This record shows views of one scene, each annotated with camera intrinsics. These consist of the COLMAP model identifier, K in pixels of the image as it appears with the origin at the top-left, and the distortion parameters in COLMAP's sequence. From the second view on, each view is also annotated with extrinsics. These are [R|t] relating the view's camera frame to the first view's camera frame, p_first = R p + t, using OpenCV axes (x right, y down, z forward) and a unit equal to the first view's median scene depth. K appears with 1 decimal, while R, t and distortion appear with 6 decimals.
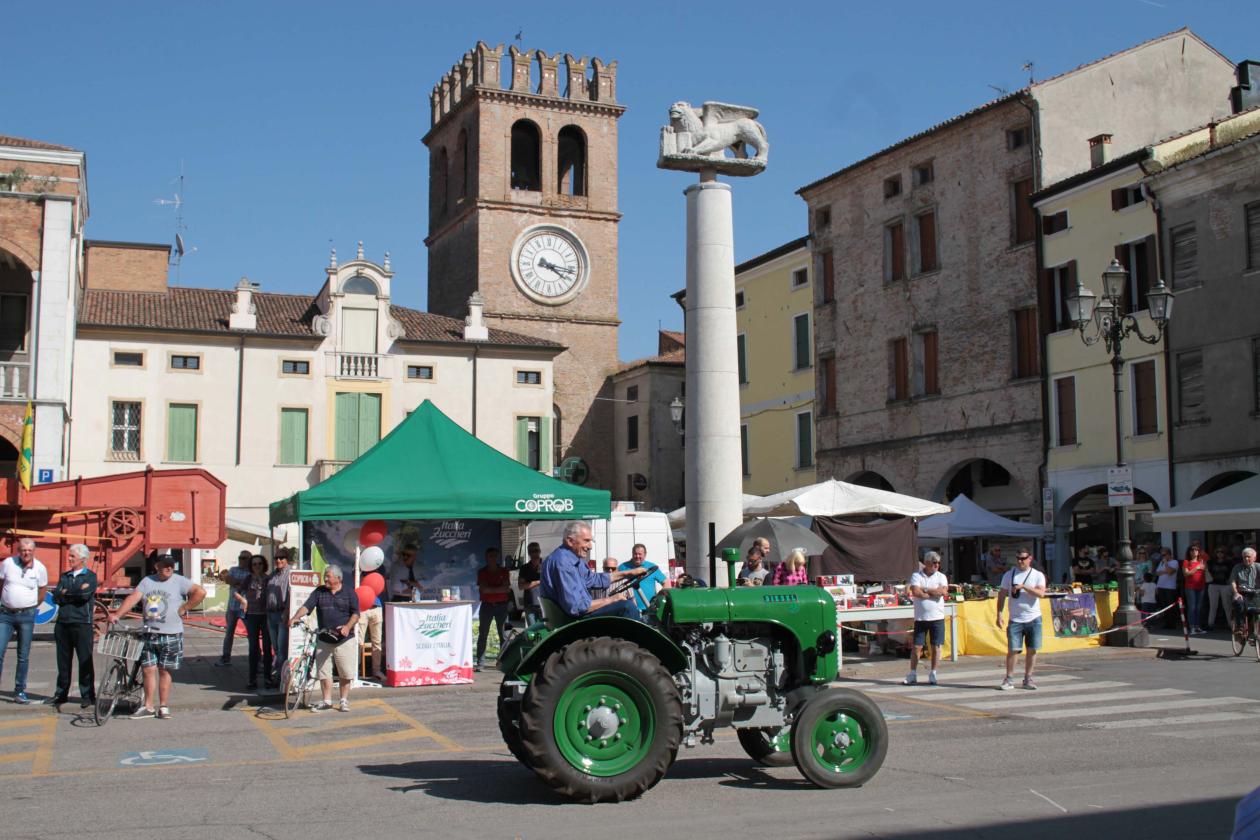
lens RADIAL K [[1391.9, 0, 594.6], [0, 1391.9, 416.9], [0, 0, 1]] dist [-0.102781, 0.080028]
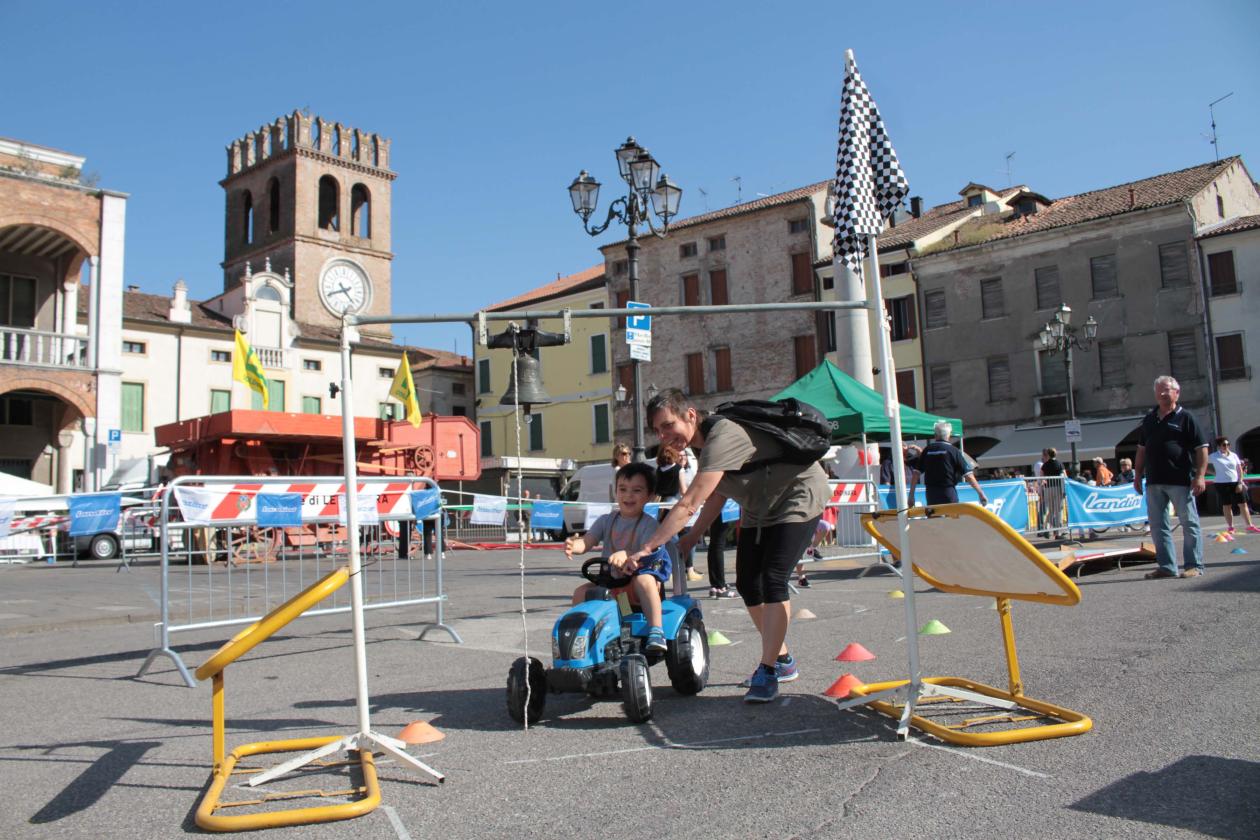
lens RADIAL K [[1050.4, 0, 608.5], [0, 1050.4, 422.0], [0, 0, 1]] dist [-0.153048, 0.117105]
pose [[0.892303, 0.019639, 0.451010, -0.313568], [-0.016166, 0.999803, -0.011552, 0.026673], [-0.451148, 0.003017, 0.892444, 0.040519]]
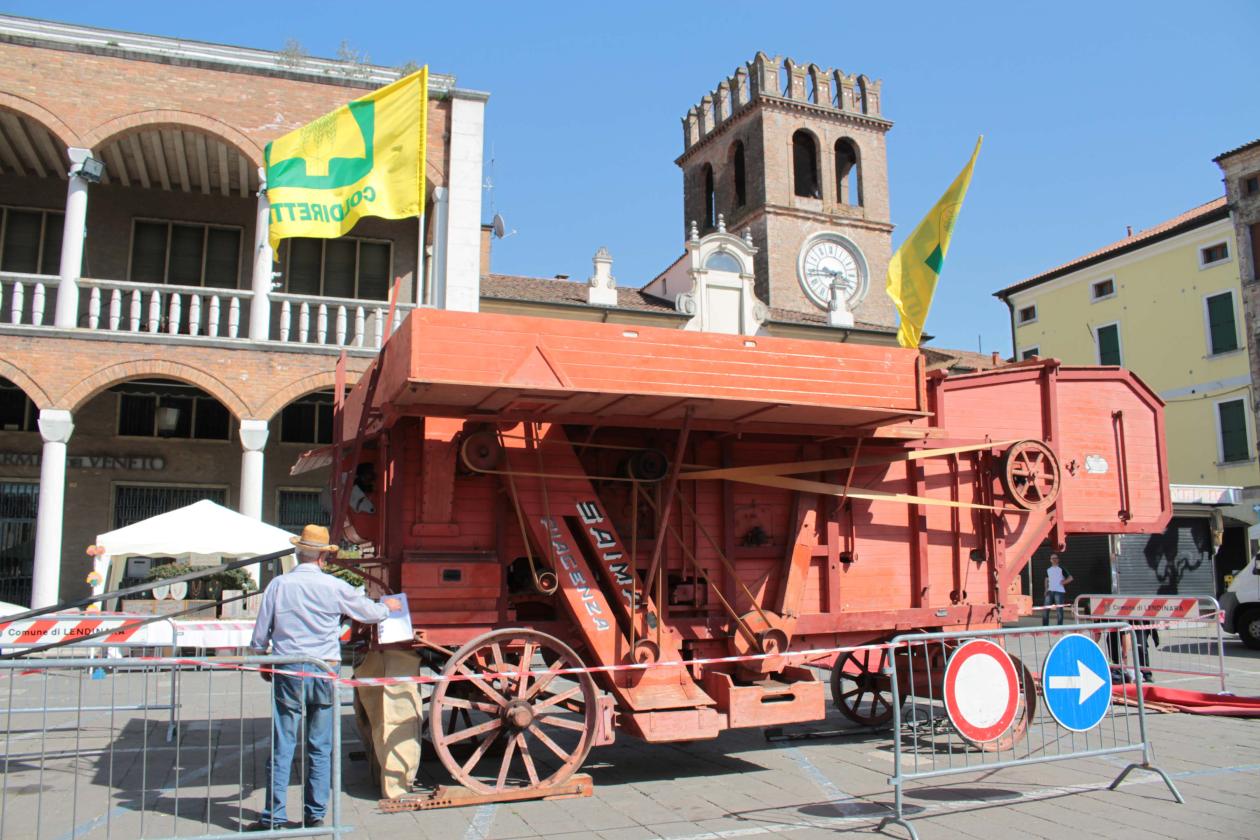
lens RADIAL K [[1050.4, 0, 608.5], [0, 1050.4, 422.0], [0, 0, 1]] dist [-0.153048, 0.117105]
pose [[0.999994, -0.000862, -0.003345, -0.242467], [0.000716, 0.999060, -0.043331, 0.037517], [0.003379, 0.043329, 0.999055, 0.334737]]
